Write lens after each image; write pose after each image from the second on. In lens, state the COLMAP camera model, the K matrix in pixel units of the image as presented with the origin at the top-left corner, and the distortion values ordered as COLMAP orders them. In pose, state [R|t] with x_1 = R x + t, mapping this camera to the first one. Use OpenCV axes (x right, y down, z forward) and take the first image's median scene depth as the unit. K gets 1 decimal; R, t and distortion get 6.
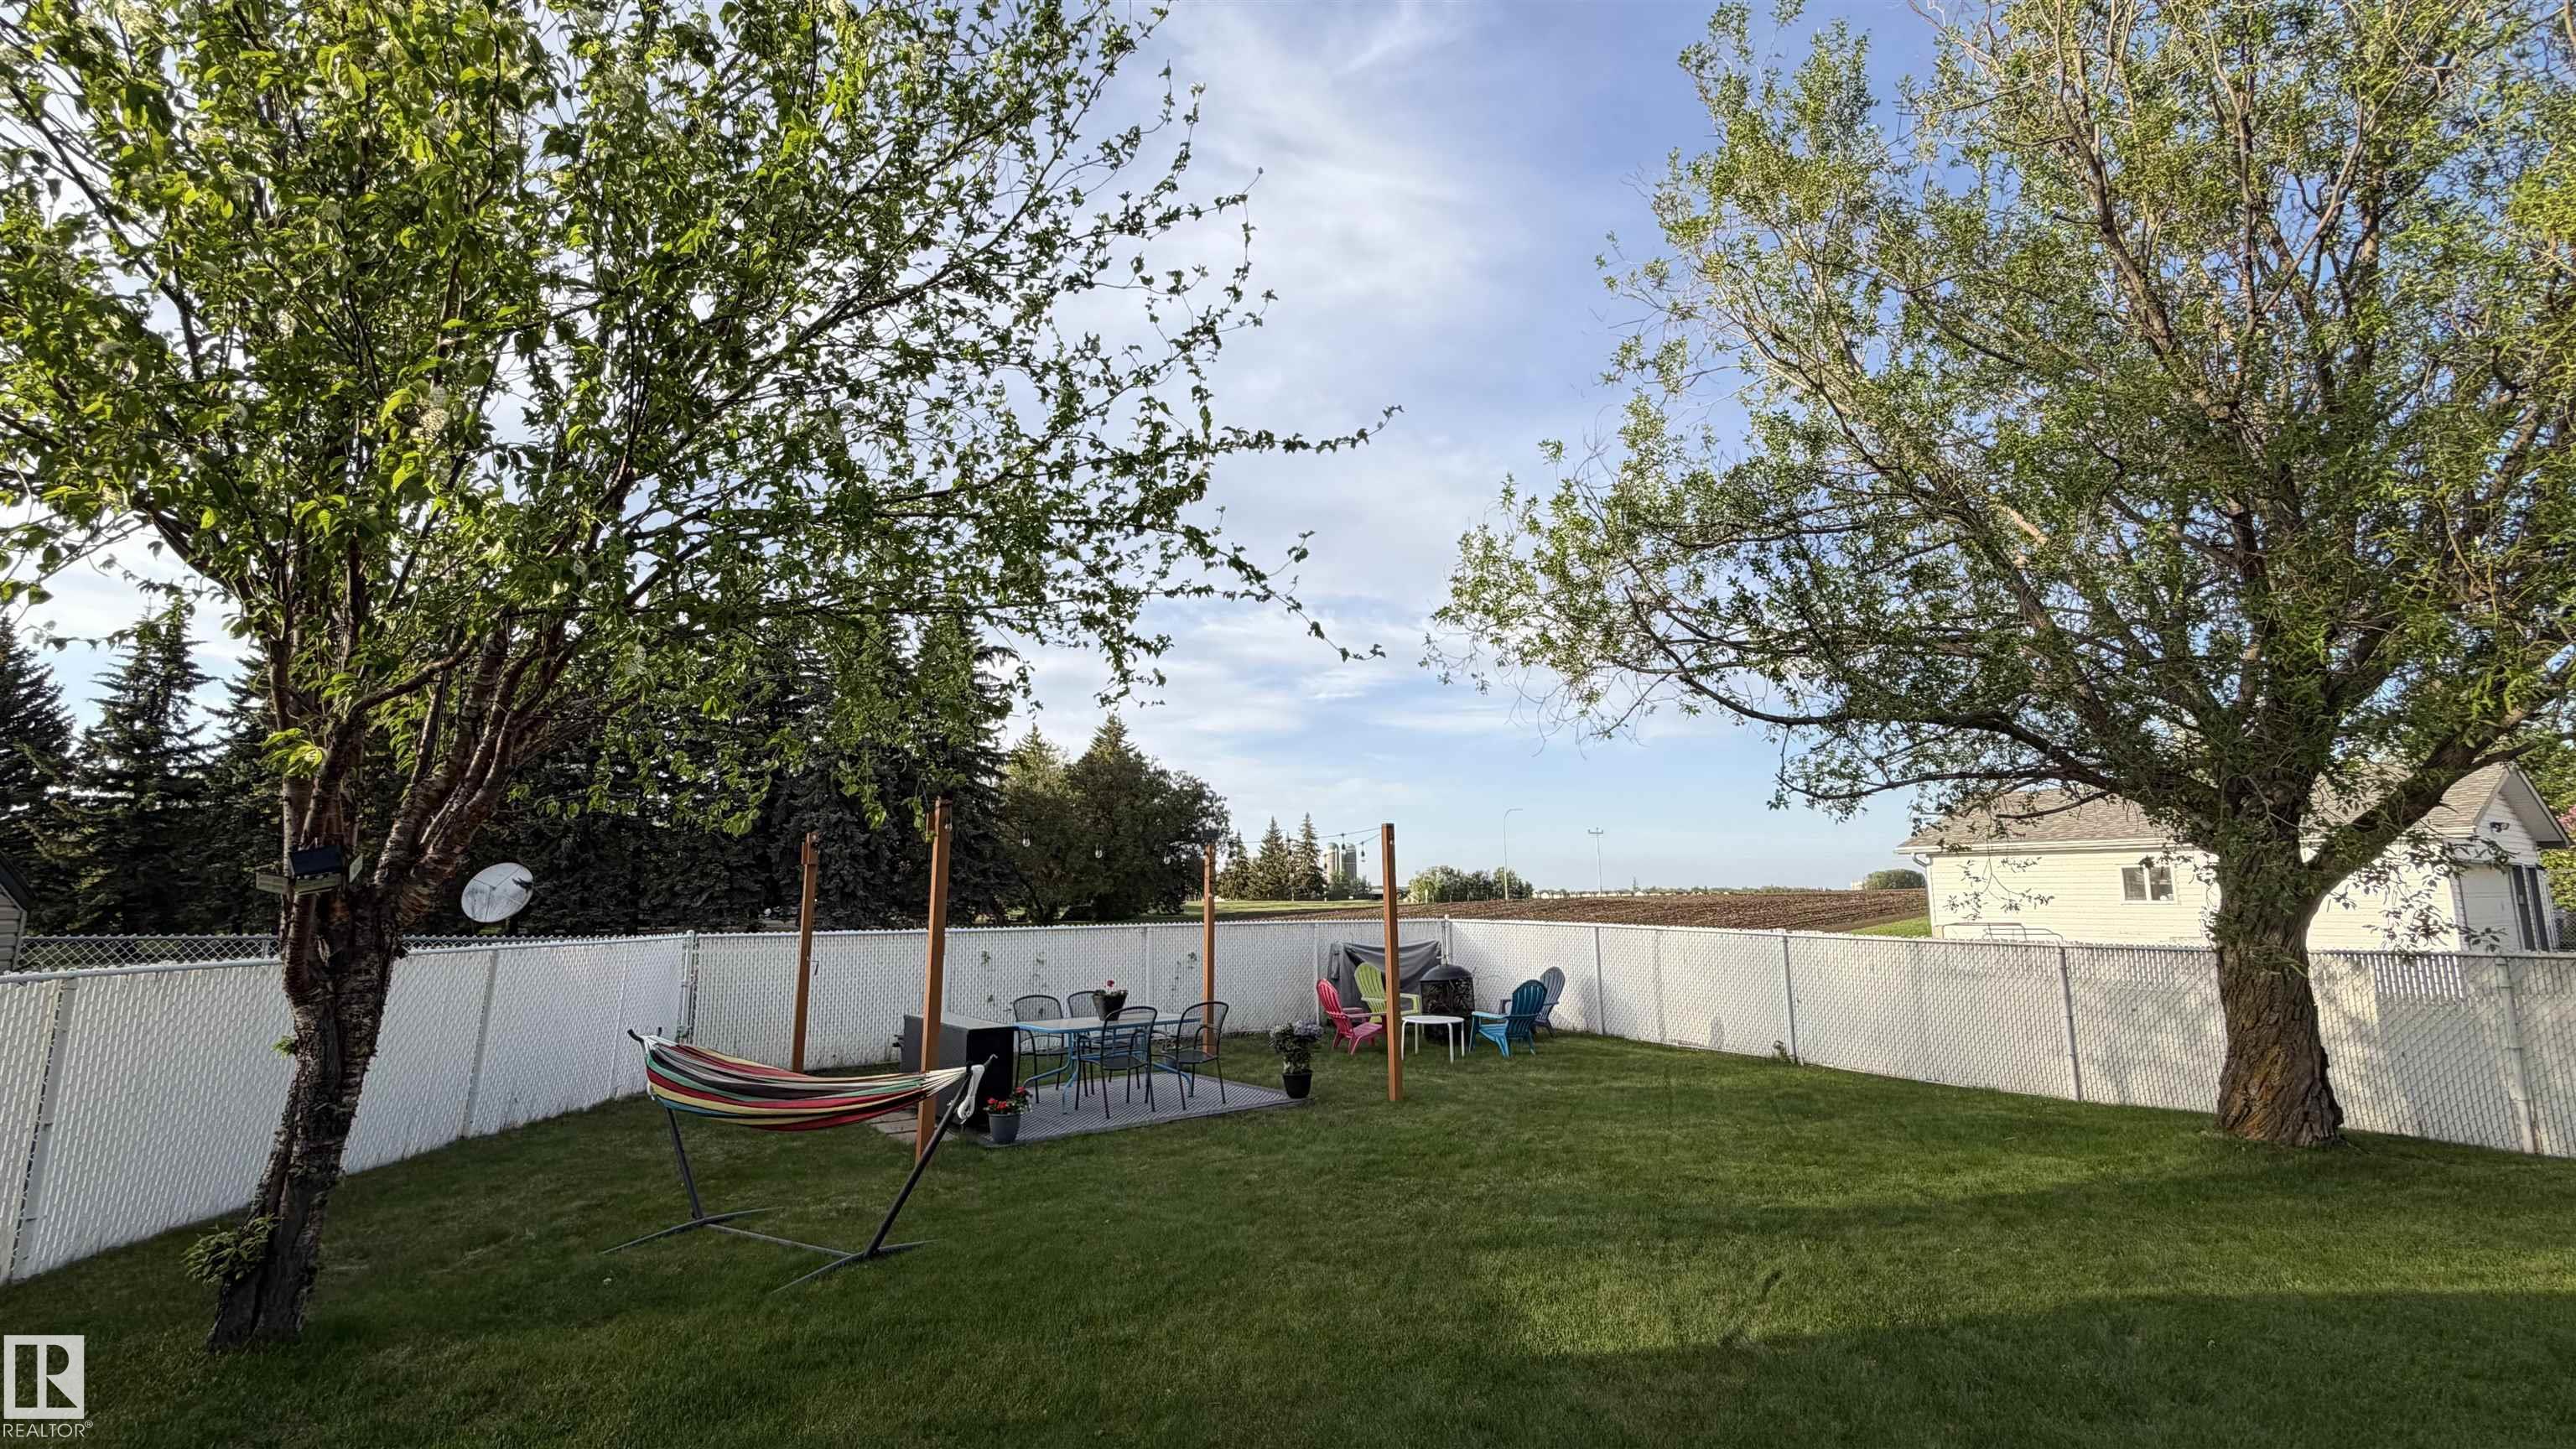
lens RADIAL K [[1148.3, 0, 1312.0], [0, 1148.3, 705.4], [0, 0, 1]] dist [-0.004402, -0.000250]
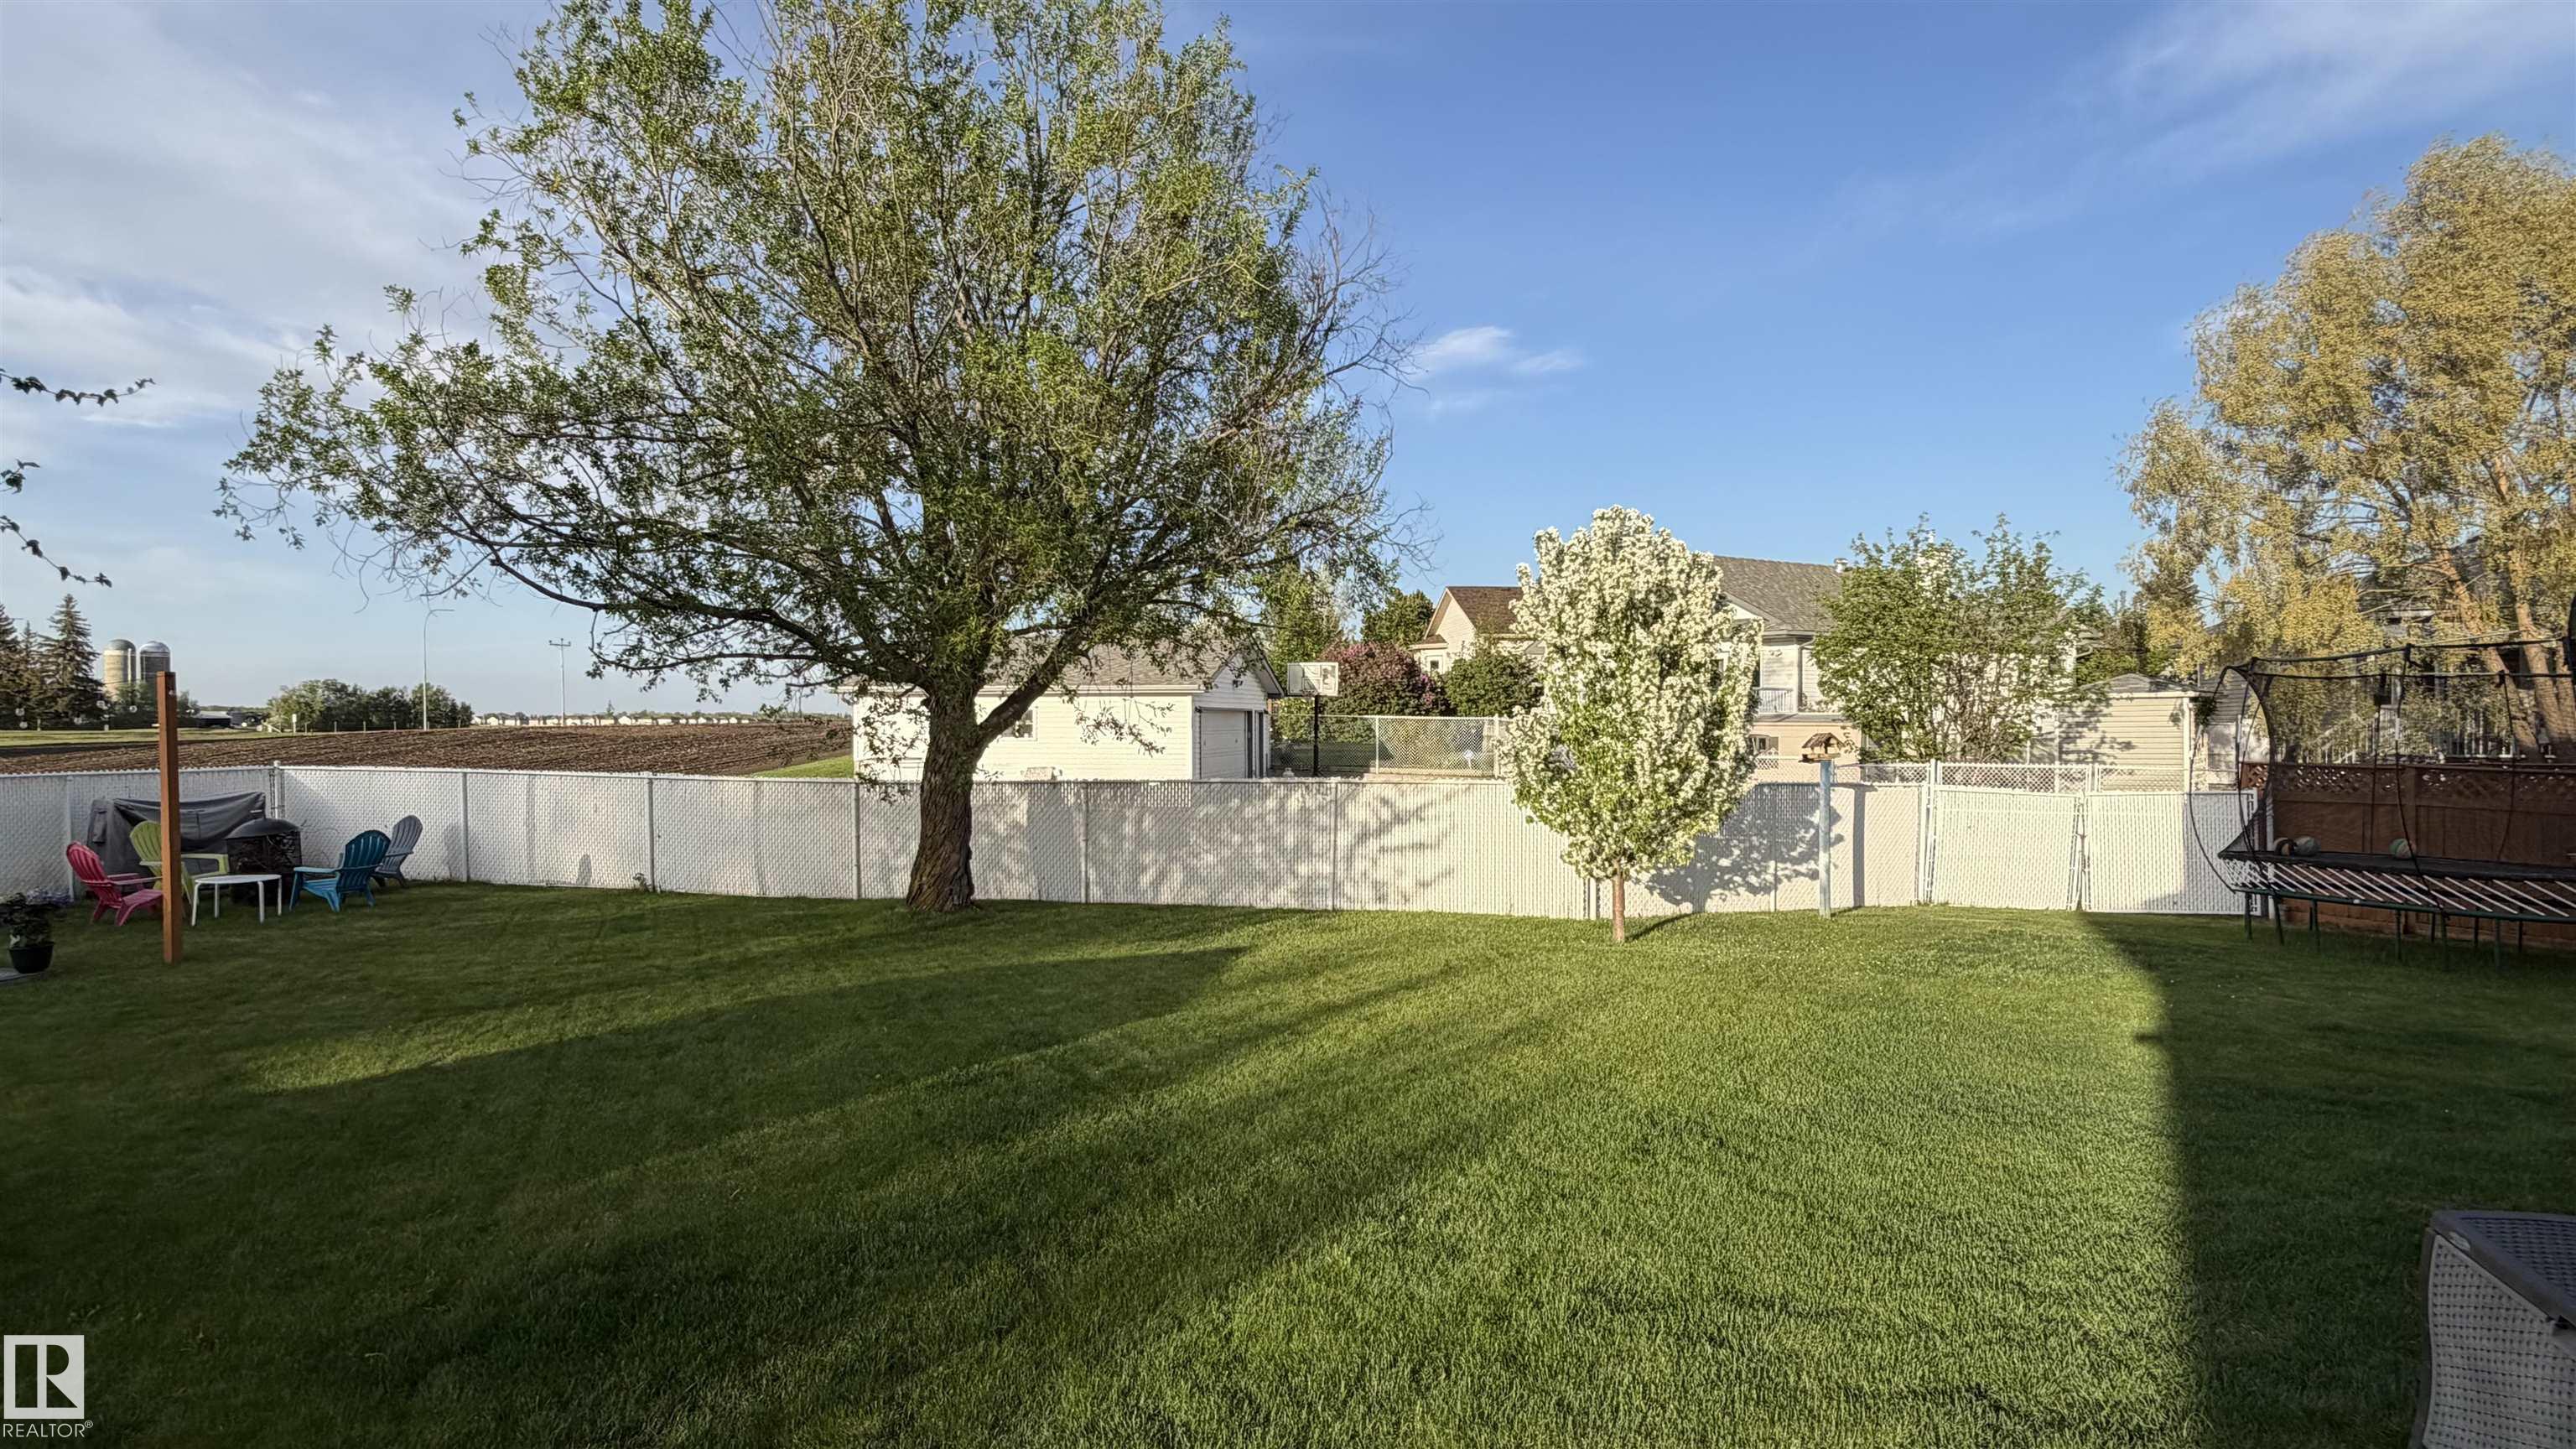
lens RADIAL K [[1357.4, 0, 1295.6], [0, 1357.4, 686.2], [0, 0, 1]] dist [-0.001249, 0.003098]
pose [[0.744773, 0.013940, 0.667173, 0.009540], [-0.107012, 0.989338, 0.098787, -0.076401], [-0.658682, -0.144969, 0.738324, -0.335960]]
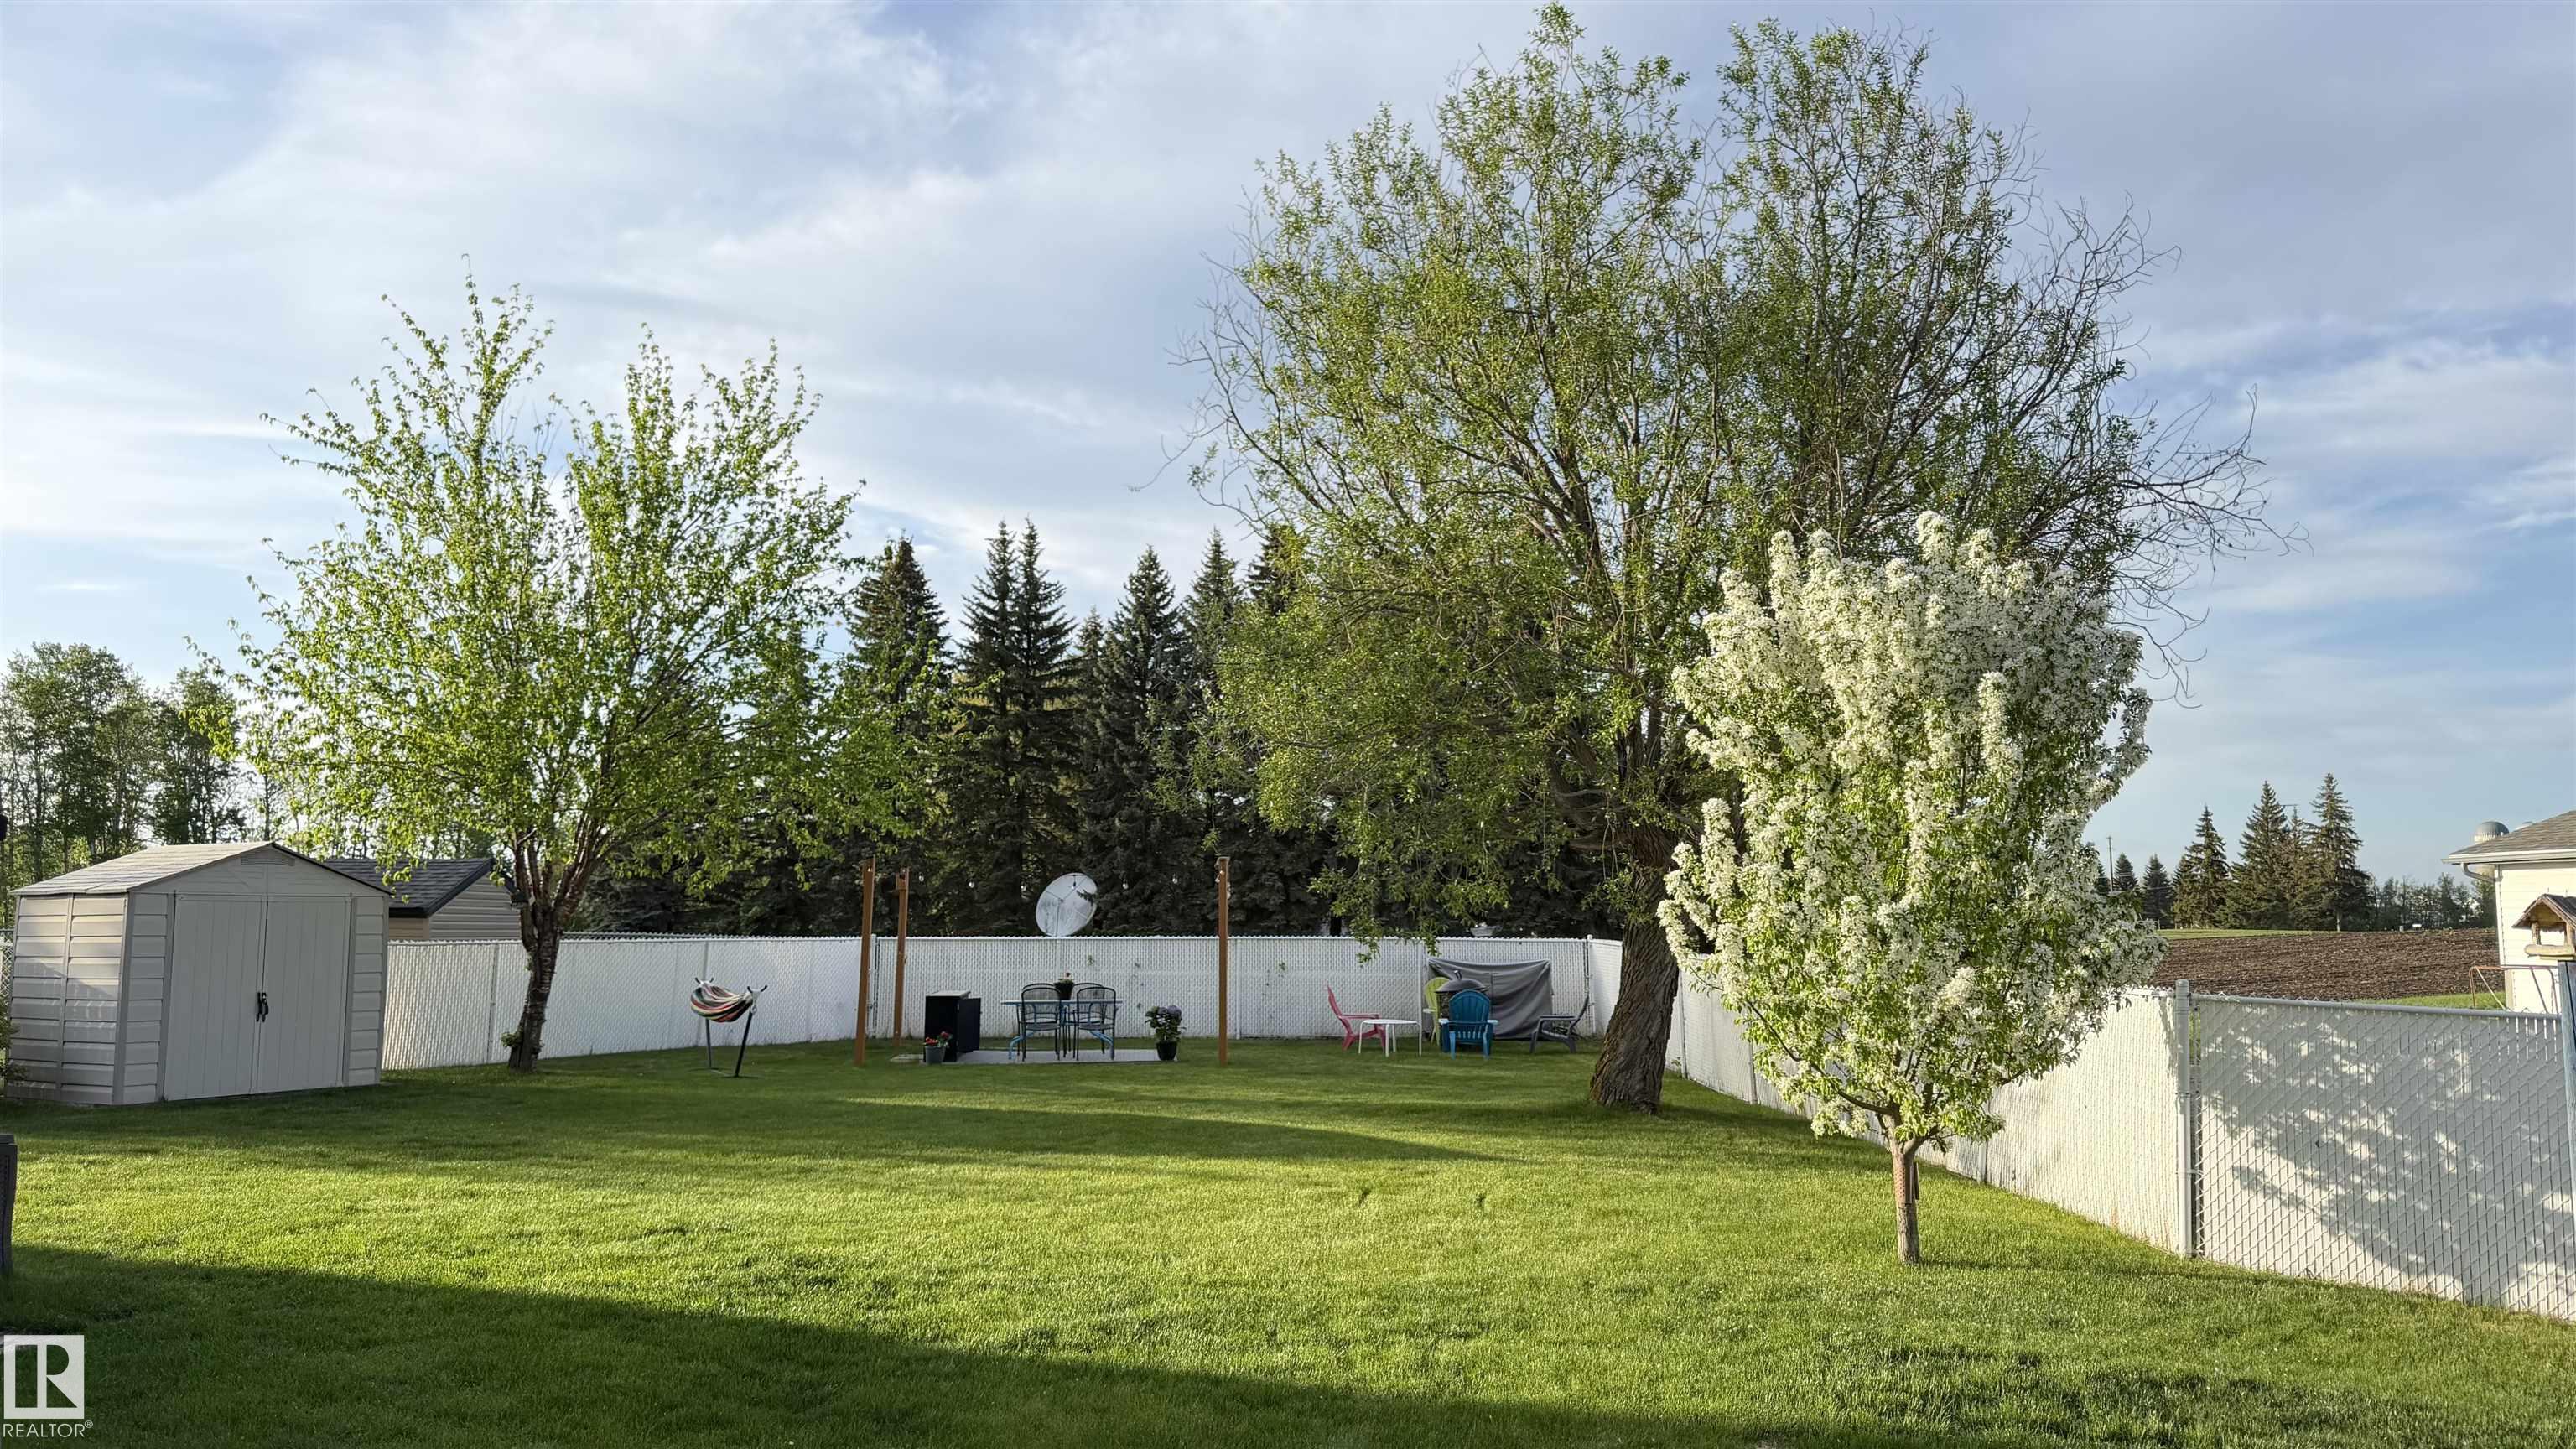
lens RADIAL K [[1778.2, 0, 1260.3], [0, 1778.2, 736.2], [0, 0, 1]] dist [0.062123, 0.006908]
pose [[0.839921, -0.045605, -0.540789, 0.996530], [0.081024, 0.995833, 0.041862, -0.096088], [0.536626, -0.078977, 0.840116, -0.547245]]
